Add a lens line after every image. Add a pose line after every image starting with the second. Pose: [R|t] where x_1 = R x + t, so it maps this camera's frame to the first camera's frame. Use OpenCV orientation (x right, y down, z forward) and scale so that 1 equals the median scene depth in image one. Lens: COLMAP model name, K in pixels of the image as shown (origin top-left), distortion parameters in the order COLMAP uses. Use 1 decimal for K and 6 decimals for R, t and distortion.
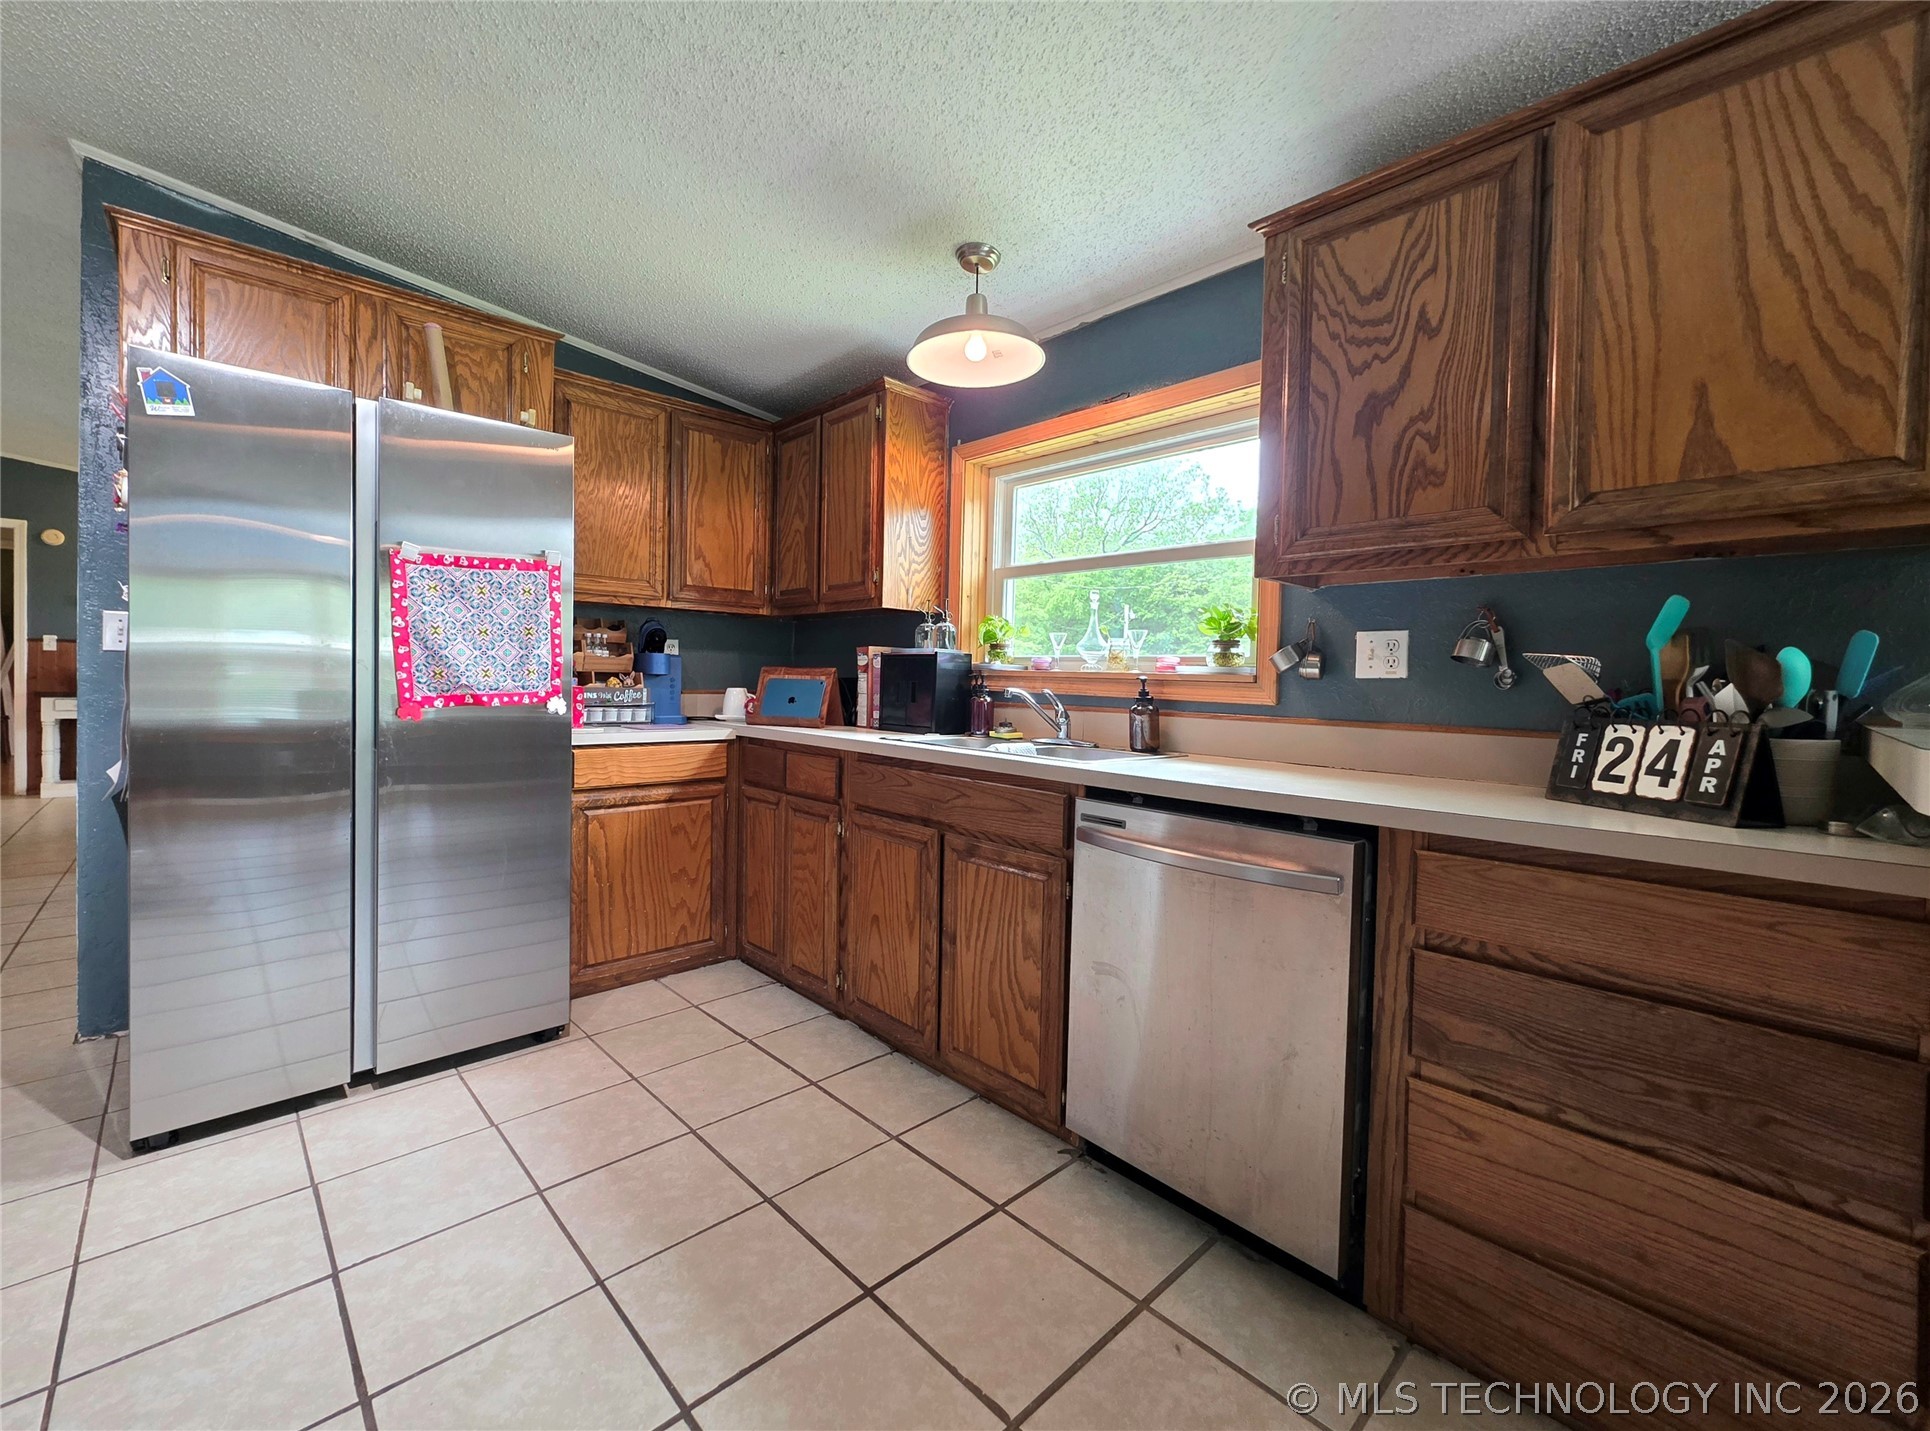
lens RADIAL K [[805.6, 0, 995.3], [0, 805.6, 689.9], [0, 0, 1]] dist [0.002087, -0.000021]
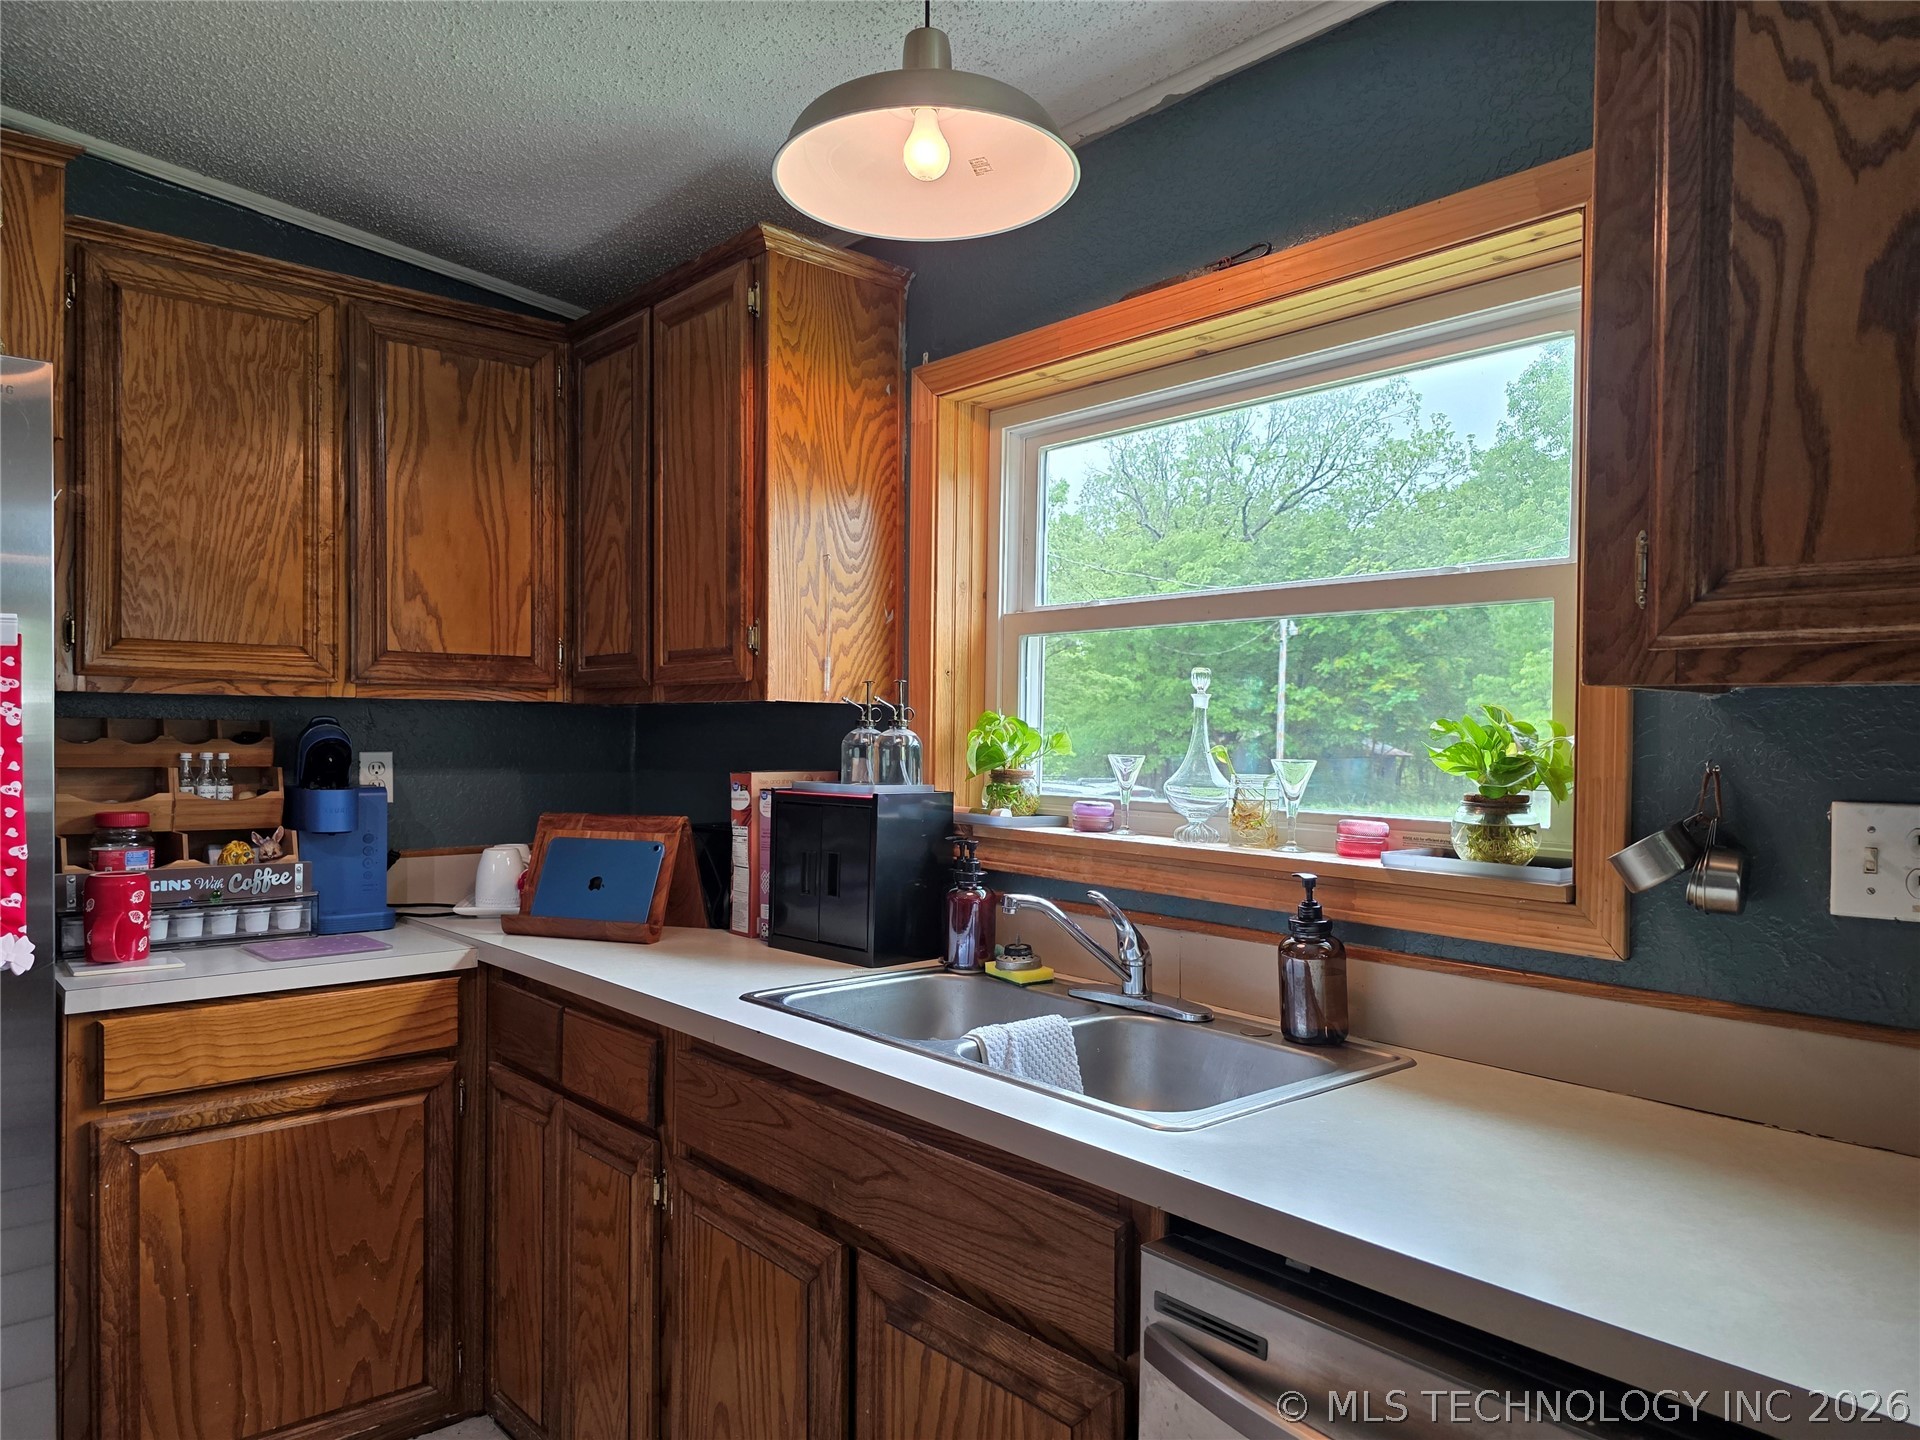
lens RADIAL K [[1306.5, 0, 1030.5], [0, 1306.5, 751.4], [0, 0, 1]] dist [0.058093, -0.055468]
pose [[0.999588, -0.011026, -0.026516, 0.048131], [0.010981, 0.999938, -0.001831, -0.083242], [0.026534, 0.001539, 0.999647, 0.256571]]
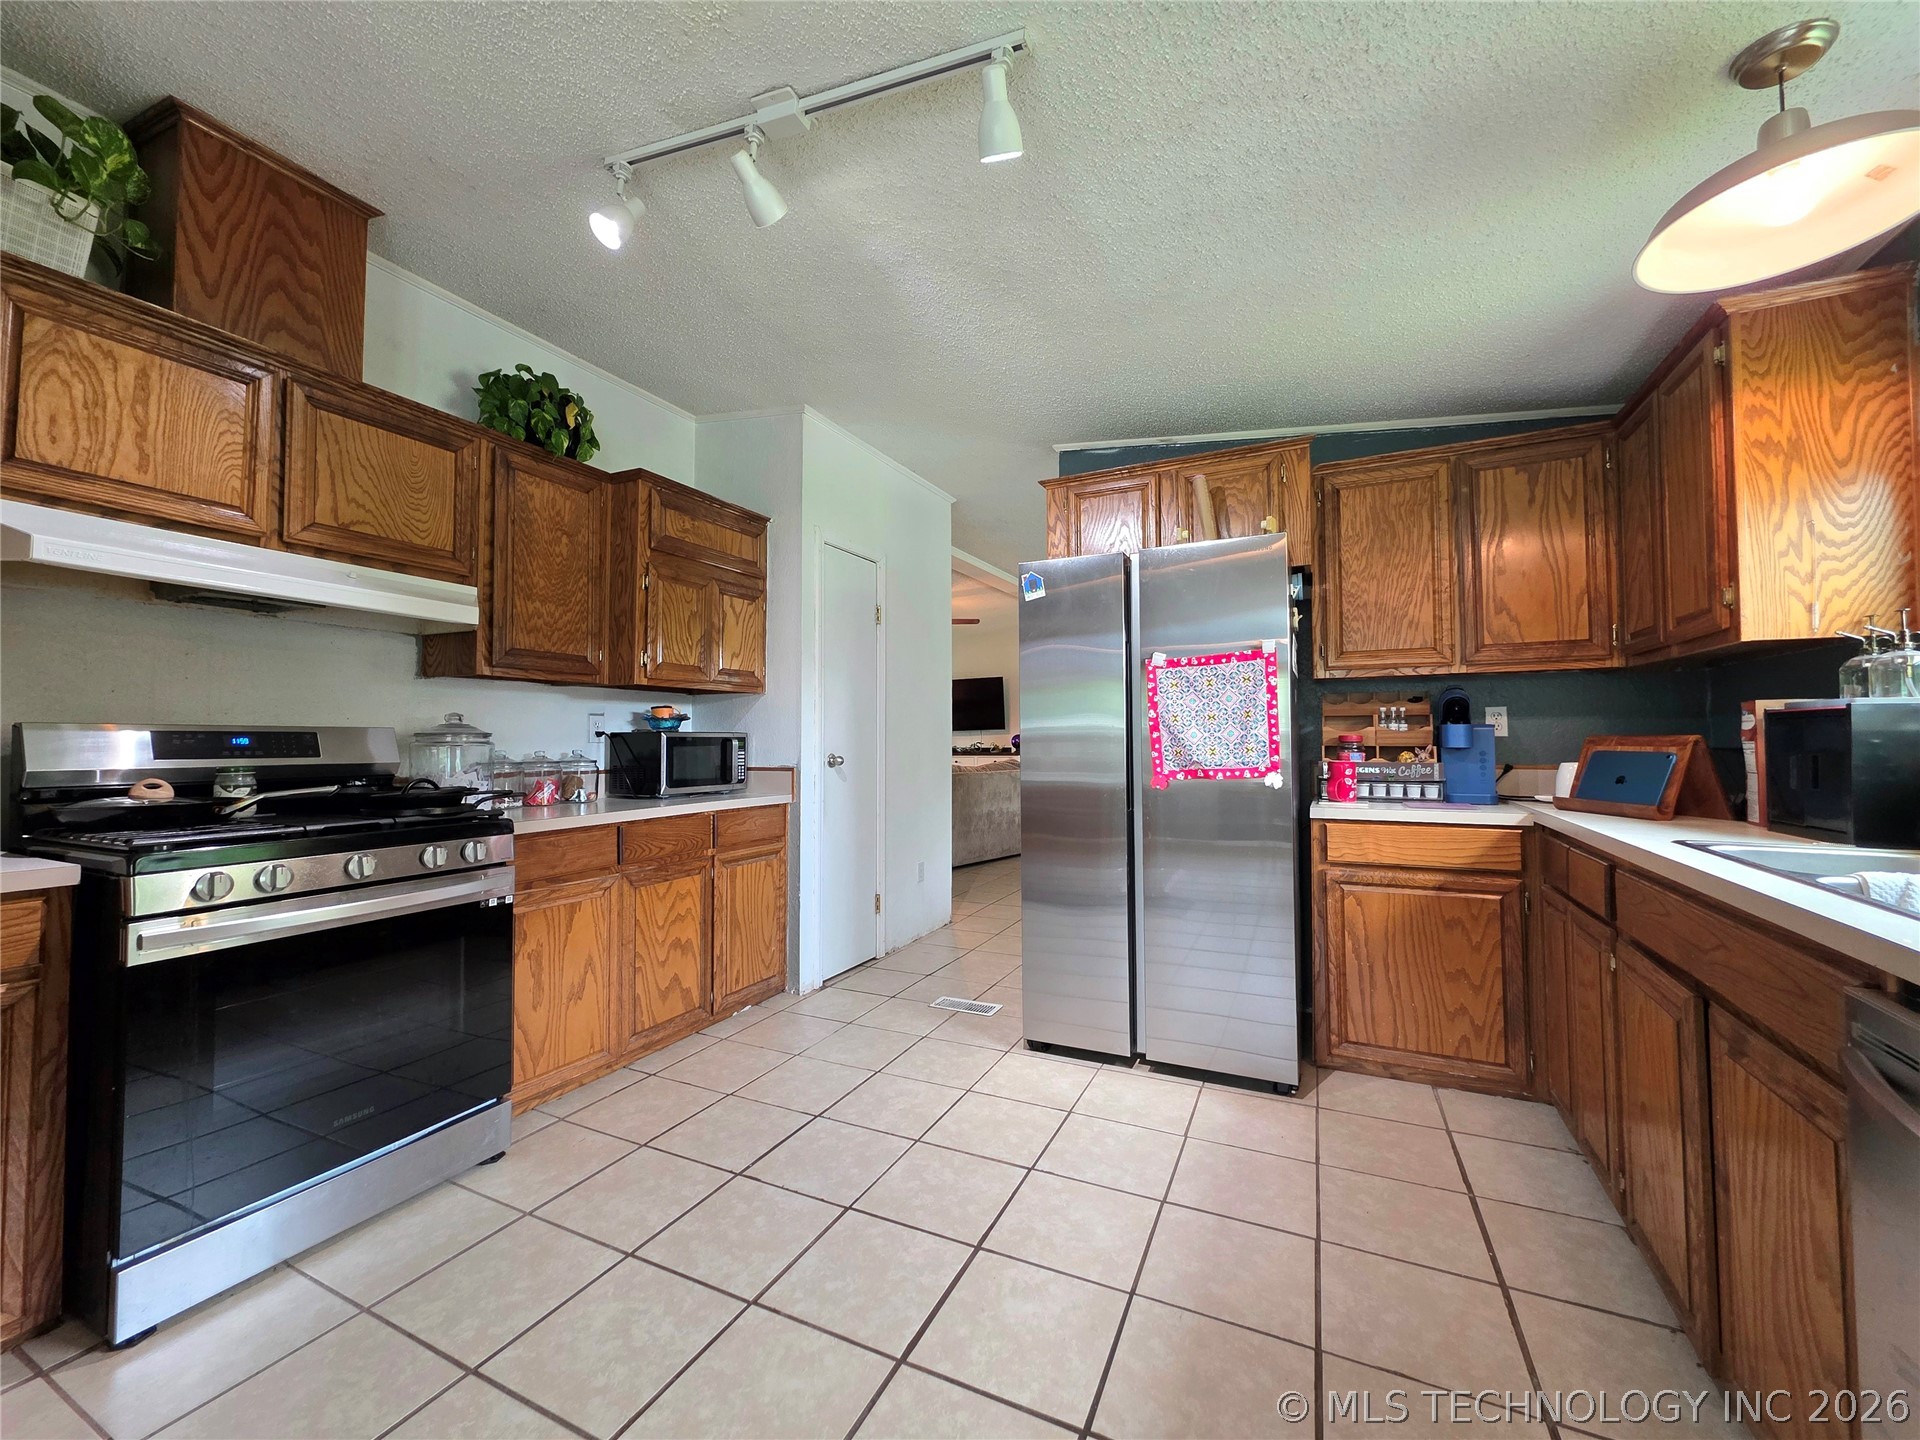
lens RADIAL K [[775.2, 0, 935.6], [0, 775.2, 714.4], [0, 0, 1]] dist [-0.000791, 0.000416]
pose [[0.322950, -0.054844, -0.944825, 0.288291], [0.000195, 0.998323, -0.057883, -0.008646], [0.946416, 0.018509, 0.322420, 0.217584]]
